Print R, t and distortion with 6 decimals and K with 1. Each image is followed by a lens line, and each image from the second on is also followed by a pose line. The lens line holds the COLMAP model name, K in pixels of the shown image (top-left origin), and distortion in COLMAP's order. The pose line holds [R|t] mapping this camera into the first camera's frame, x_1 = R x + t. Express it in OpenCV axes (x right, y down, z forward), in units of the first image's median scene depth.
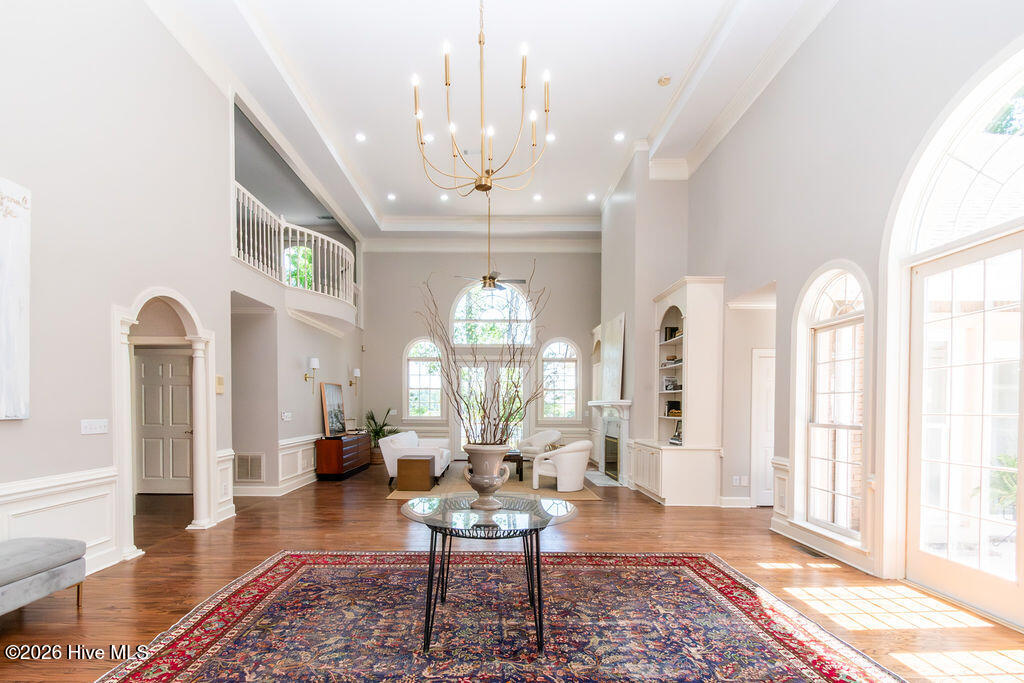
lens RADIAL K [[478.8, 0, 484.2], [0, 478.8, 409.4], [0, 0, 1]] dist [0.000323, 0.000140]
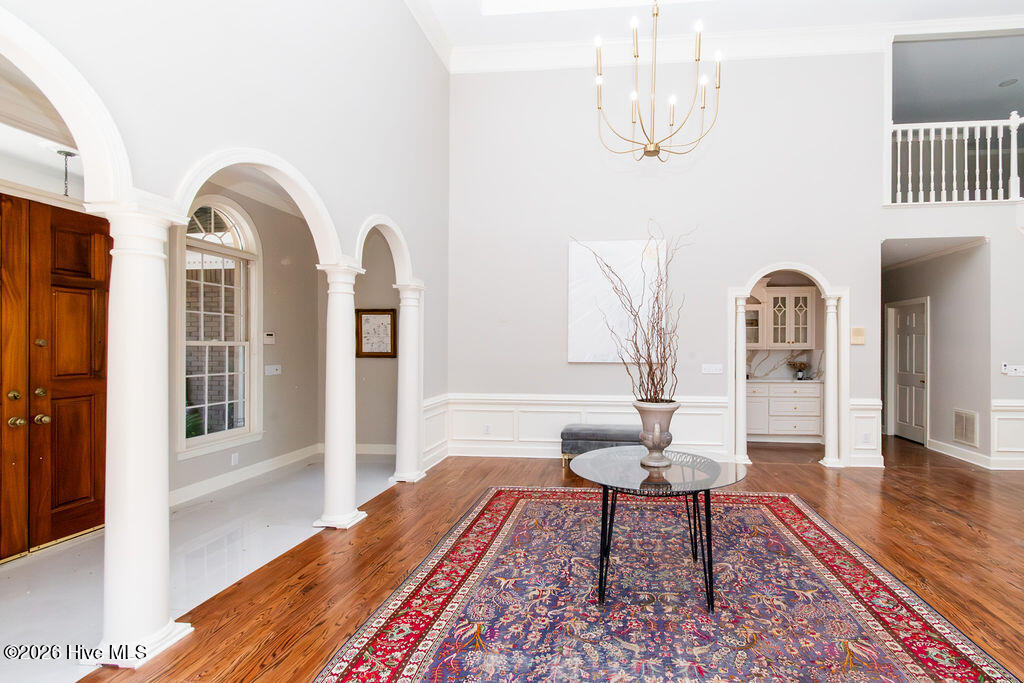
lens RADIAL K [[473.1, 0, 584.7], [0, 473.1, 344.6], [0, 0, 1]] dist [-0.002836, -0.001289]
pose [[-0.068113, -0.007252, -0.997651, 0.378304], [-0.007228, 0.999951, -0.006775, -0.016294], [0.997651, 0.006750, -0.068162, 0.340493]]
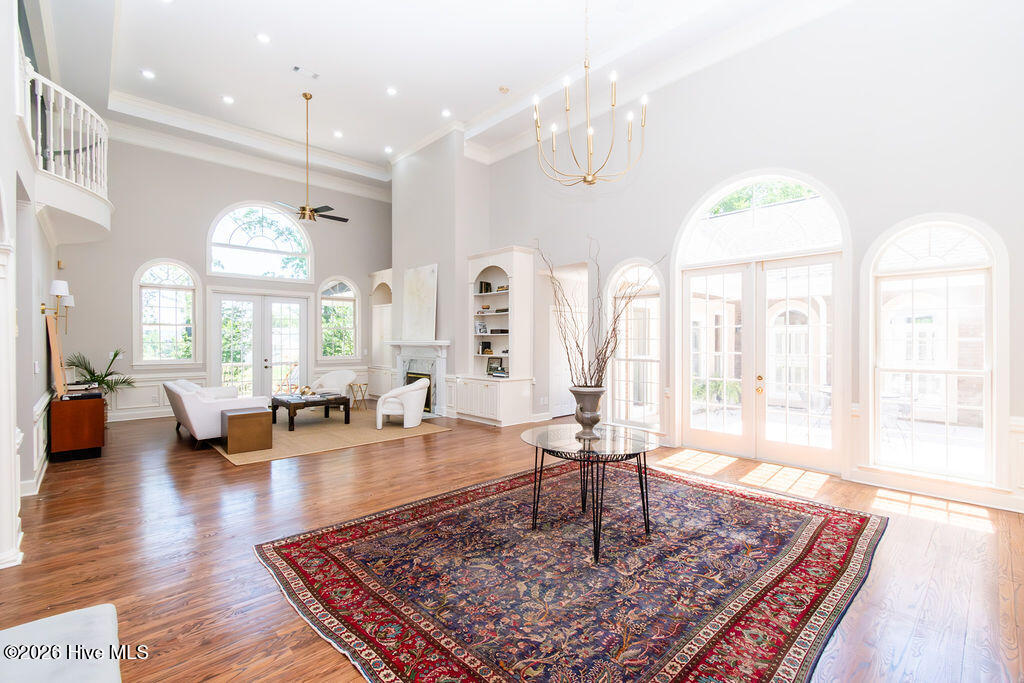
lens RADIAL K [[452.6, 0, 515.4], [0, 452.6, 338.3], [0, 0, 1]] dist [-0.001581, -0.000458]
pose [[0.721689, -0.000063, 0.692217, -0.351589], [0.007321, 0.999945, -0.007541, -0.017448], [-0.692178, 0.010510, 0.721650, 0.103421]]
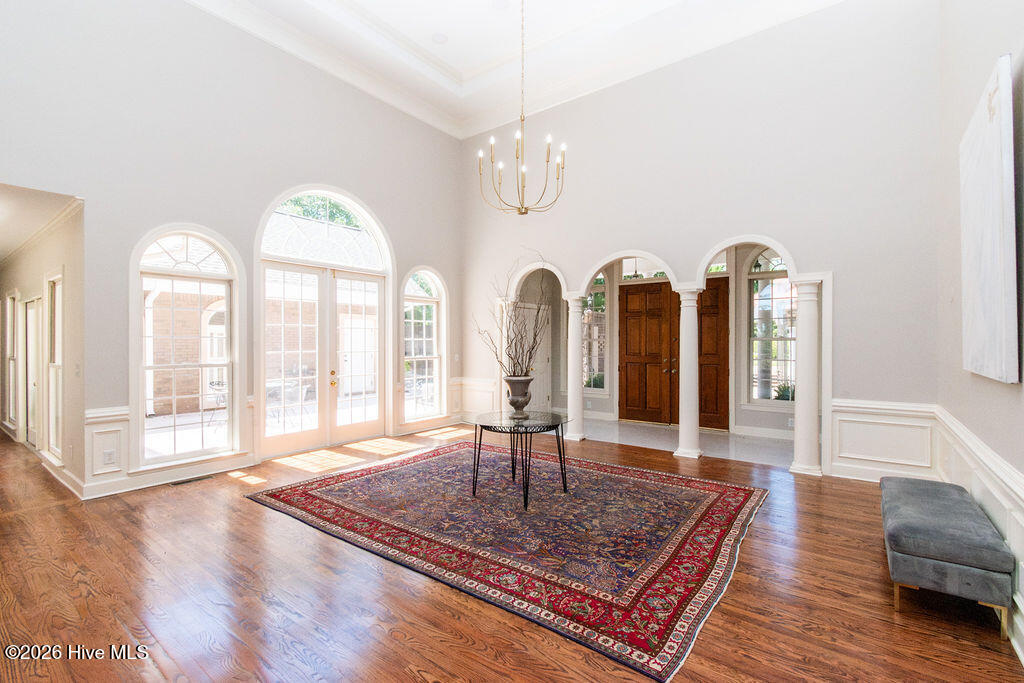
lens RADIAL K [[456.3, 0, 512.0], [0, 456.3, 341.5], [0, 0, 1]] dist [0.002110, 0.000154]
pose [[-0.804465, -0.005244, 0.593976, -0.317525], [0.000505, 0.999955, 0.009512, -0.020995], [-0.593999, 0.007952, -0.804426, 0.816585]]
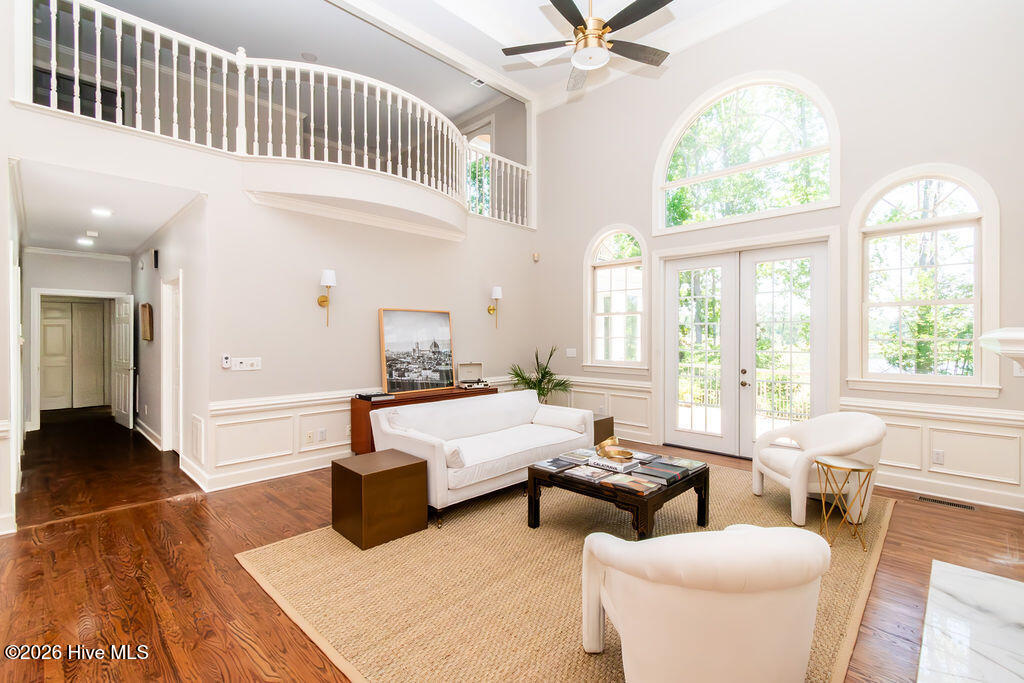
lens RADIAL K [[456.3, 0, 512.0], [0, 456.3, 341.5], [0, 0, 1]] dist [0.002110, 0.000154]
pose [[0.725999, 0.001848, -0.687693, 0.261856], [-0.001068, 0.999998, 0.001560, -0.015903], [0.687695, -0.000398, 0.726000, 0.779573]]
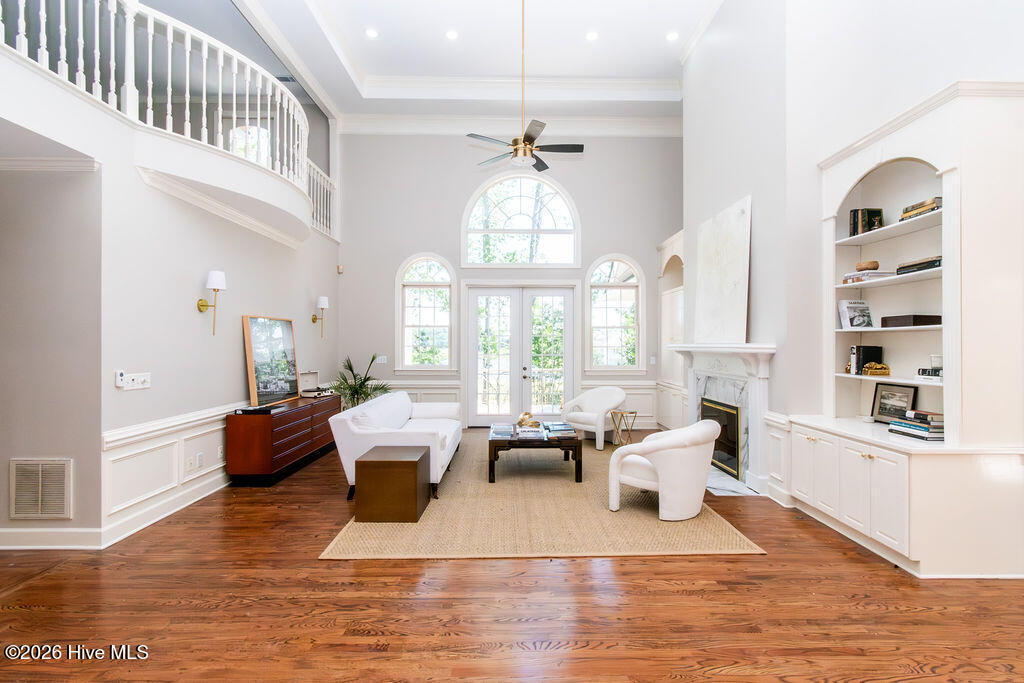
lens RADIAL K [[463.4, 0, 512.0], [0, 463.4, 341.5], [0, 0, 1]] dist [0.001771, 0.000327]
pose [[0.999727, -0.004736, 0.022880, -0.019933], [0.004994, 0.999924, -0.011257, -0.019412], [-0.022825, 0.011369, 0.999675, 0.476215]]
